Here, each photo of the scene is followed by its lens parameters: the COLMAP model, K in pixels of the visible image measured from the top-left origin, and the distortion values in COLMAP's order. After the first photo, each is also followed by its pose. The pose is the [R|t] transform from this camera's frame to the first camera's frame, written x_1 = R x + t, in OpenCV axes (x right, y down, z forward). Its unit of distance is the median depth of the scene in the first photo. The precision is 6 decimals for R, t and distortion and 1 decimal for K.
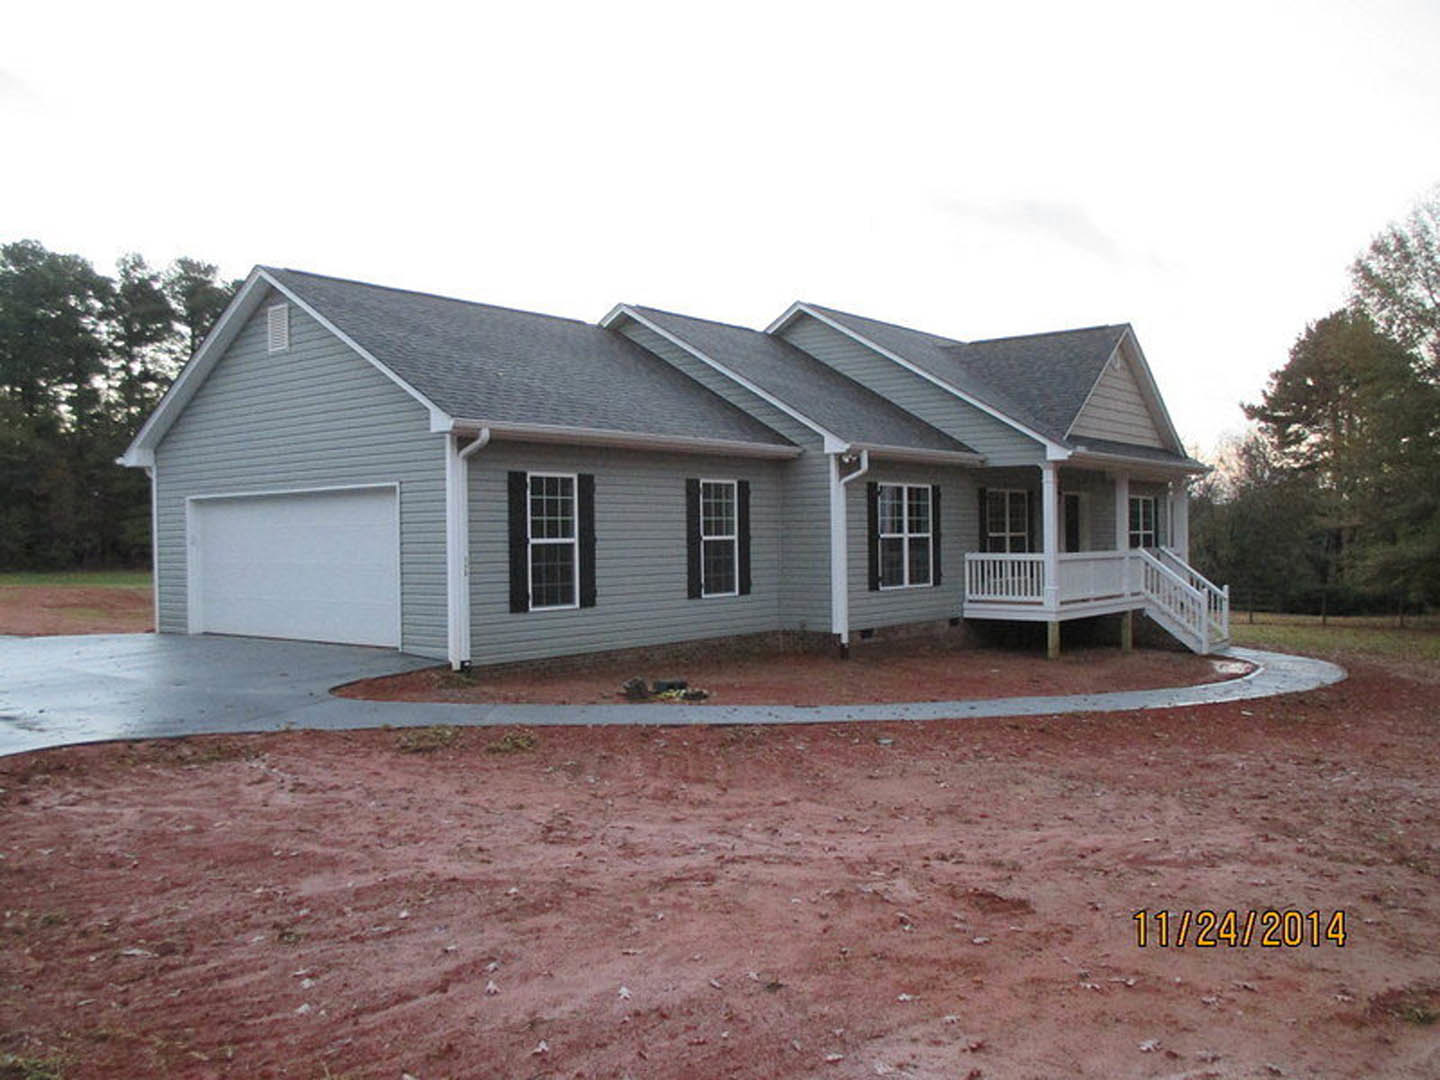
lens RADIAL K [[1204.7, 0, 734.3], [0, 1204.7, 535.1], [0, 0, 1]] dist [-0.030352, 0.011386]
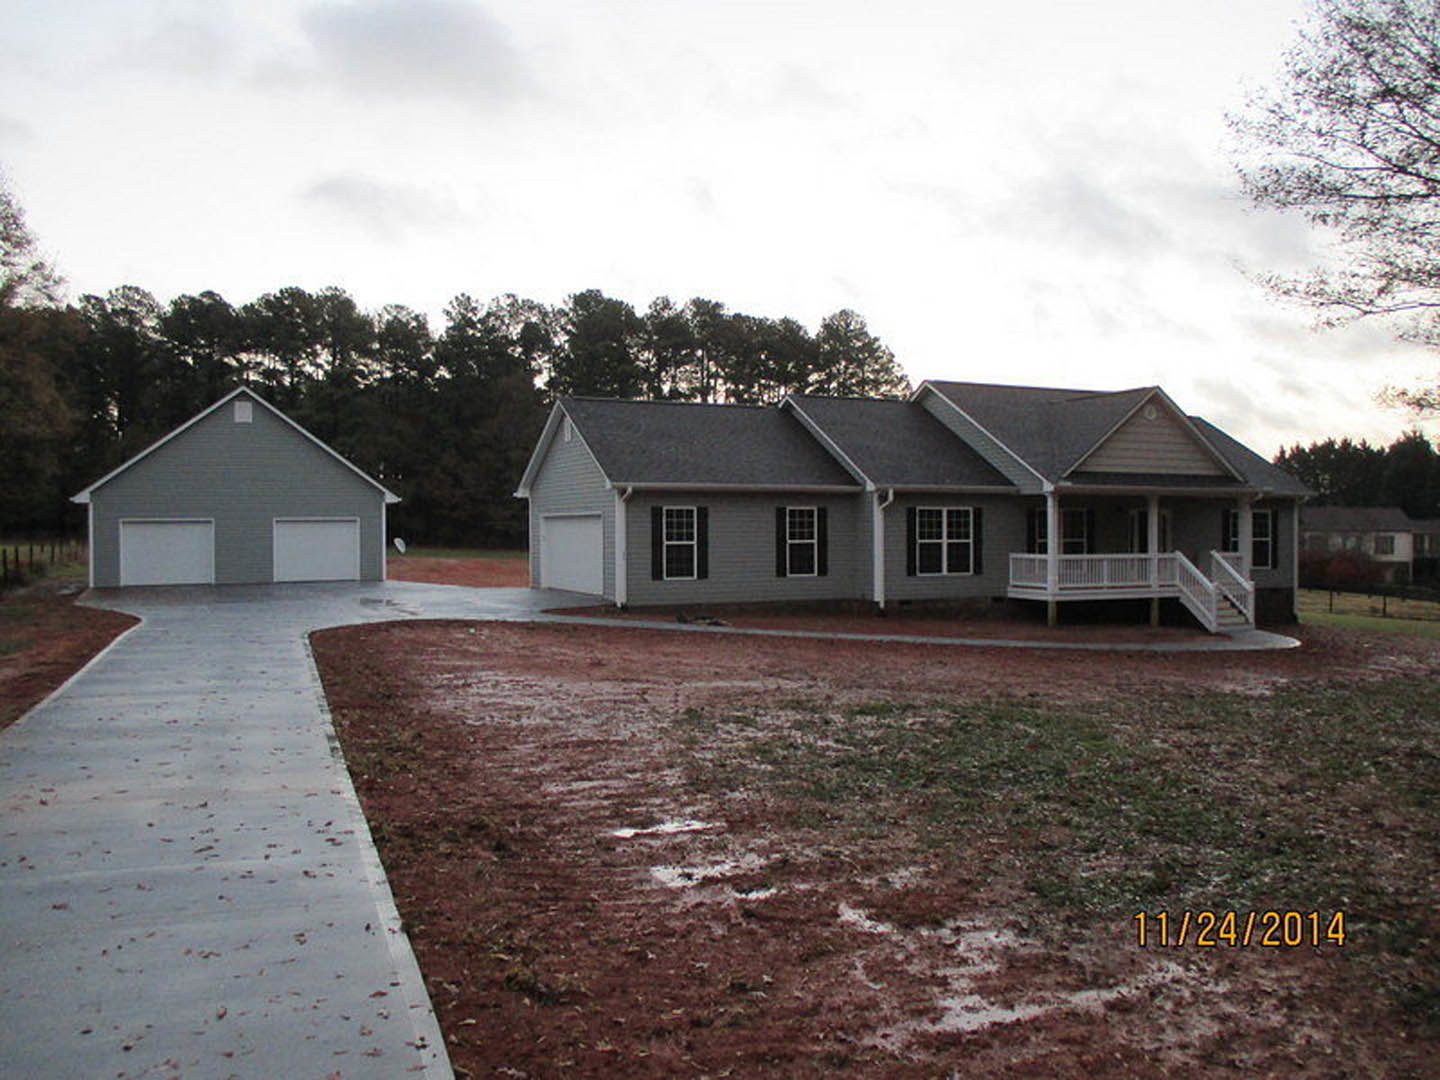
lens RADIAL K [[1204.7, 0, 720.9], [0, 1204.7, 536.4], [0, 0, 1]] dist [-0.030352, 0.011386]
pose [[0.897706, 0.013997, -0.440373, 0.600898], [-0.009194, 0.999873, 0.013037, -0.024682], [0.440499, -0.007655, 0.897720, -0.542263]]
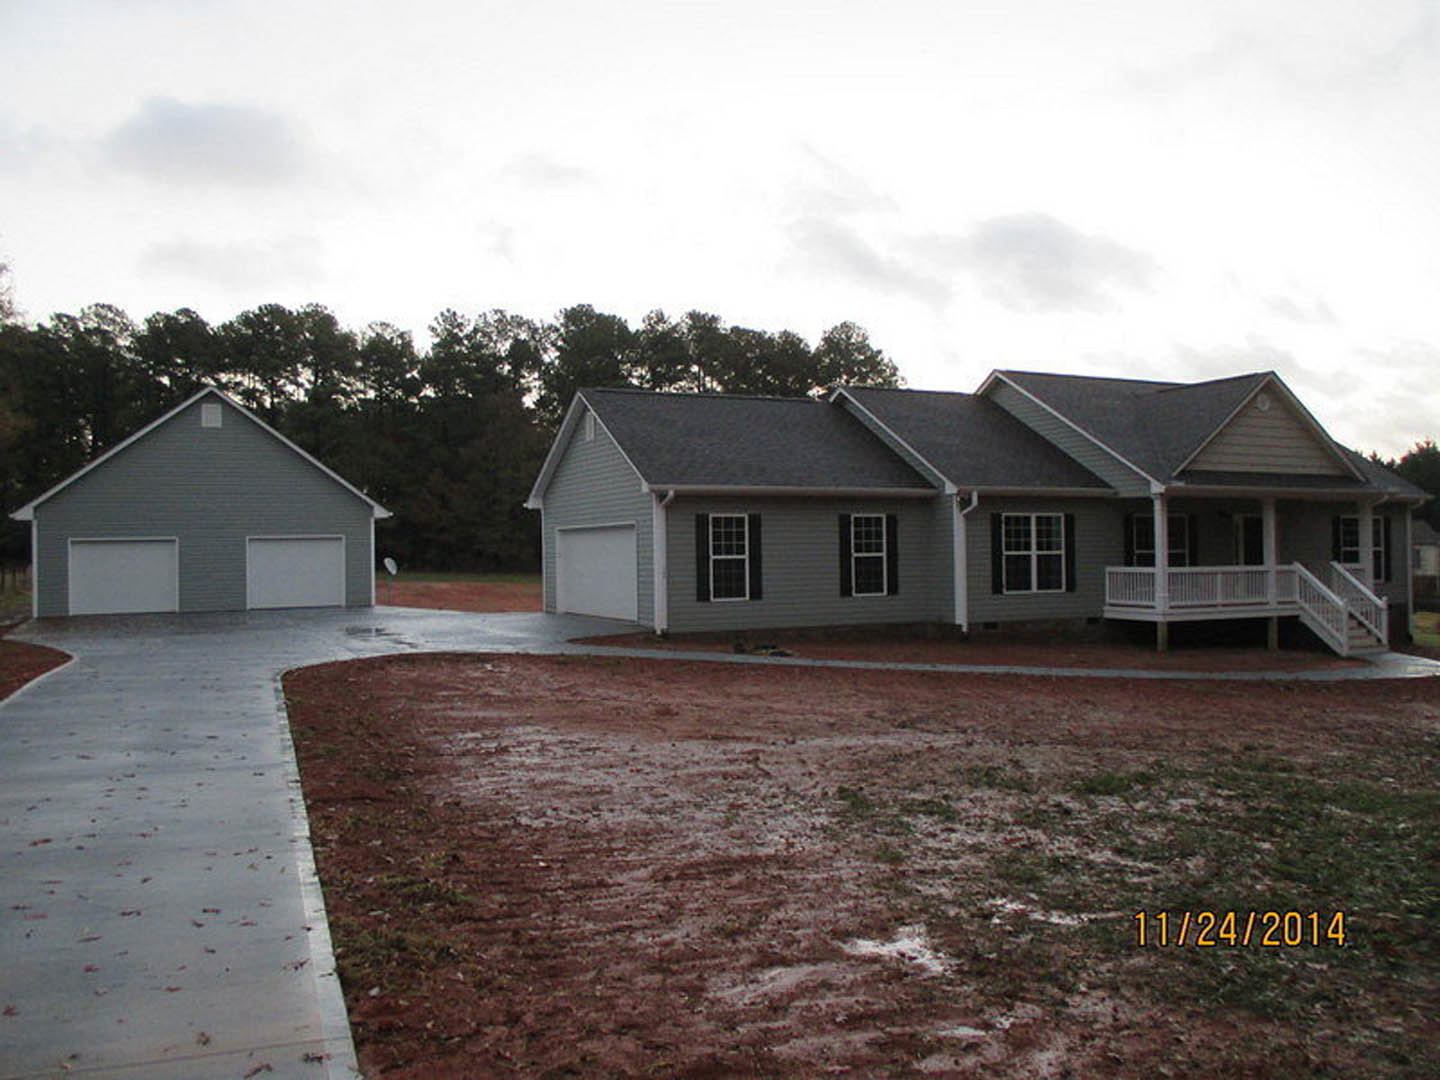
lens RADIAL K [[1204.7, 0, 726.1], [0, 1204.7, 542.5], [0, 0, 1]] dist [-0.030352, 0.011386]
pose [[0.905023, -0.000559, -0.425361, 0.423833], [0.000196, 1.000000, -0.000897, -0.010548], [0.425362, 0.000729, 0.905023, -0.356270]]
